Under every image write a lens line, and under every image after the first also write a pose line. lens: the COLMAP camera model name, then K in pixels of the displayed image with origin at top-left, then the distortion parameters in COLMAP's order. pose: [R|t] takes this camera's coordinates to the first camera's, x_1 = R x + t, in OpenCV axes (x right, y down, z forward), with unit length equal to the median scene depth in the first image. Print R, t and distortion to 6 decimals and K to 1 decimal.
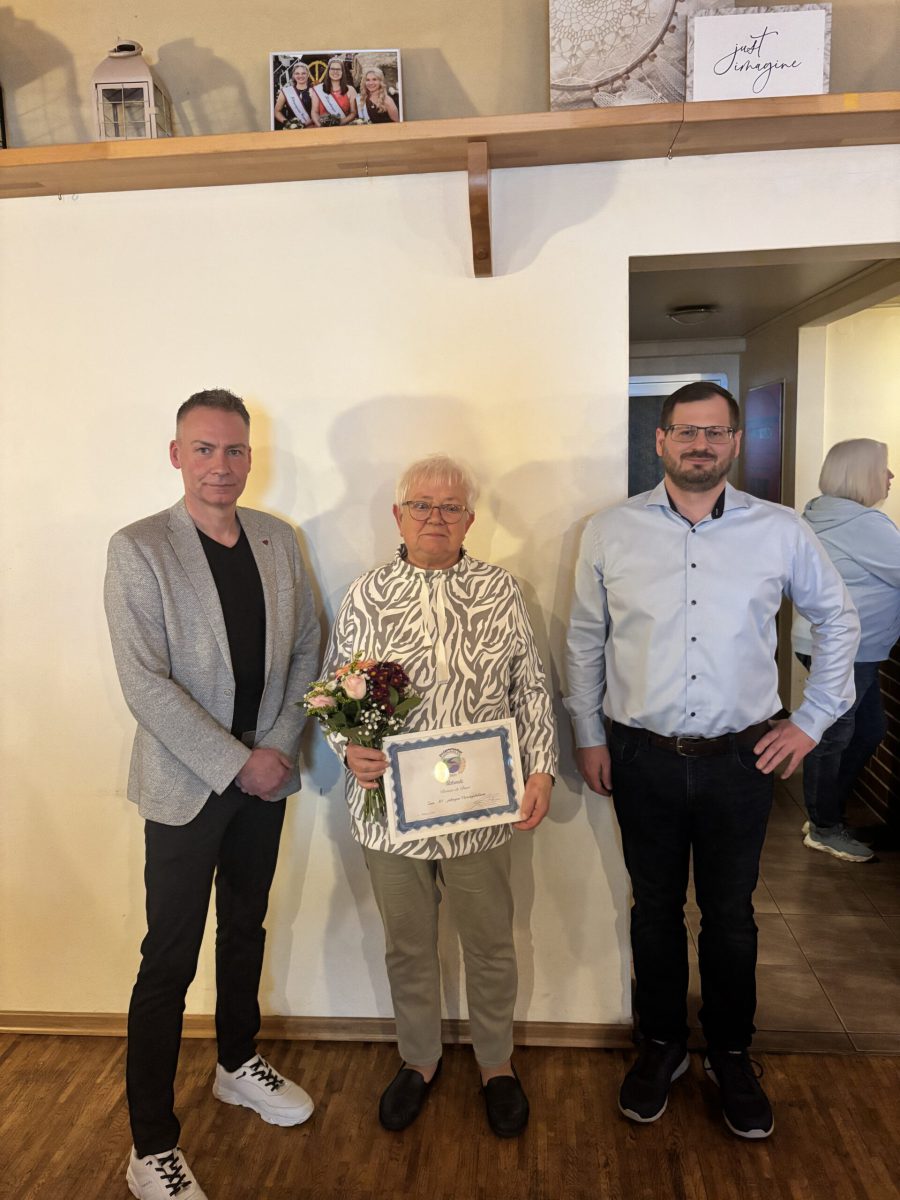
lens RADIAL K [[922.7, 0, 448.0], [0, 922.7, 593.2], [0, 0, 1]] dist [0.085418, -0.092640]
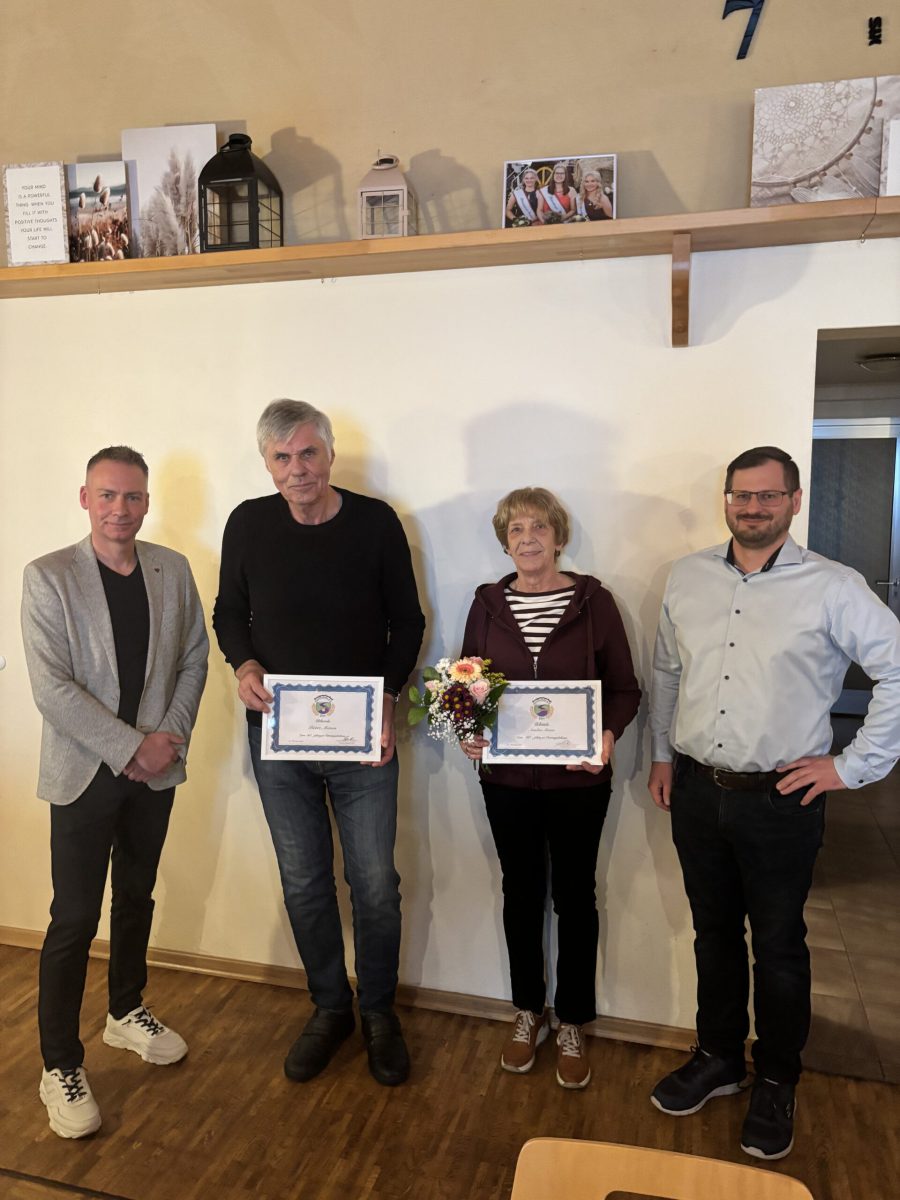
lens RADIAL K [[922.7, 0, 445.0], [0, 922.7, 597.5], [0, 0, 1]] dist [0.085418, -0.092640]
pose [[0.983407, 0.051350, -0.173991, -0.030351], [-0.056523, 0.998091, -0.024904, 0.005891], [0.172380, 0.034325, 0.984432, -0.152426]]
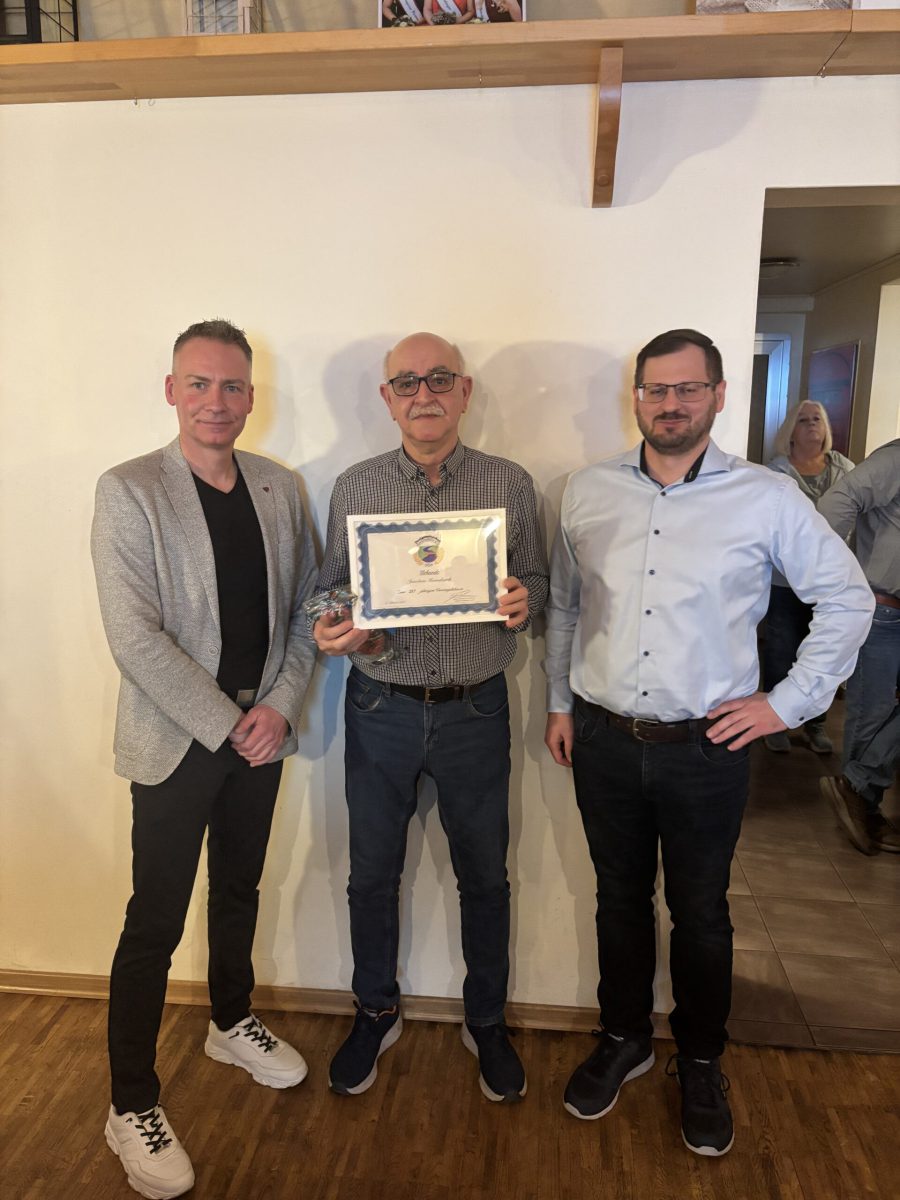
lens RADIAL K [[922.7, 0, 452.4], [0, 922.7, 594.3], [0, 0, 1]] dist [0.085418, -0.092640]
pose [[0.999243, 0.038064, -0.008023, -0.089169], [-0.037657, 0.998234, 0.045942, -0.000203], [0.009758, -0.045605, 0.998912, 0.081730]]
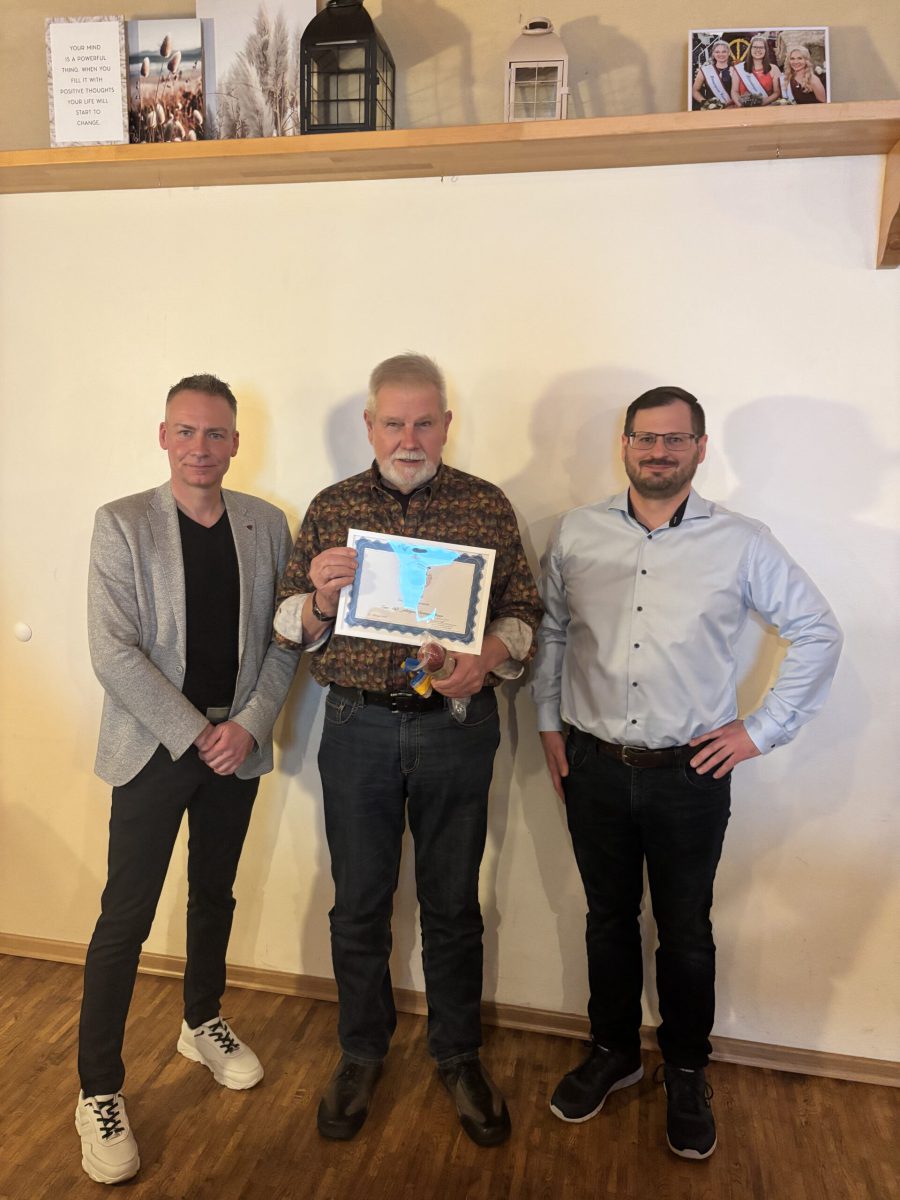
lens RADIAL K [[922.7, 0, 440.2], [0, 922.7, 594.5], [0, 0, 1]] dist [0.085418, -0.092640]
pose [[0.991479, 0.069644, -0.110089, -0.296412], [-0.068618, 0.997557, 0.013084, 0.008088], [0.110731, -0.005418, 0.993836, 0.008038]]
